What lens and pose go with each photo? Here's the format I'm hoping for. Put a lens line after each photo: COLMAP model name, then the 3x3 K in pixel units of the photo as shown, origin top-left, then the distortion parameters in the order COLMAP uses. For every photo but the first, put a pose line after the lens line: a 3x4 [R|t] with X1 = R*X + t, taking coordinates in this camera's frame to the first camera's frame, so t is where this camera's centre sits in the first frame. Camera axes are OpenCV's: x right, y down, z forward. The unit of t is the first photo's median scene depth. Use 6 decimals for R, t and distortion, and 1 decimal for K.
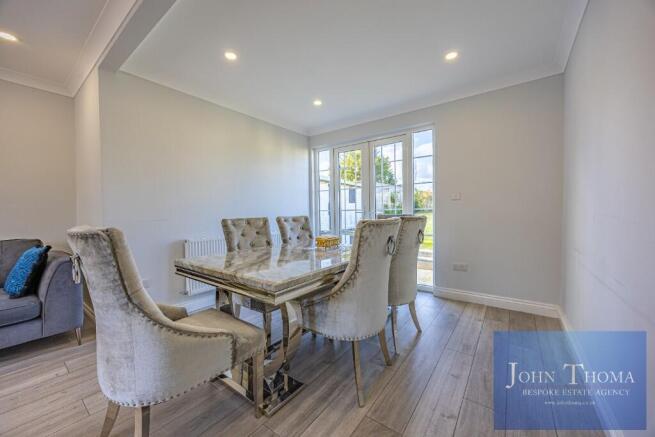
lens RADIAL K [[248.2, 0, 317.2], [0, 248.2, 218.9], [0, 0, 1]] dist [-0.017046, -0.000262]
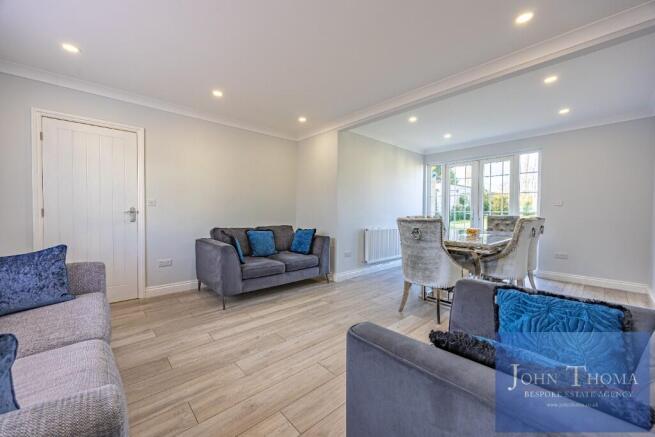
lens RADIAL K [[248.2, 0, 317.2], [0, 248.2, 218.9], [0, 0, 1]] dist [-0.017046, -0.000262]
pose [[0.980398, 0.022378, -0.195750, -0.475200], [-0.022028, 0.999749, 0.003969, 0.017987], [0.195790, 0.000421, 0.980646, -0.570906]]
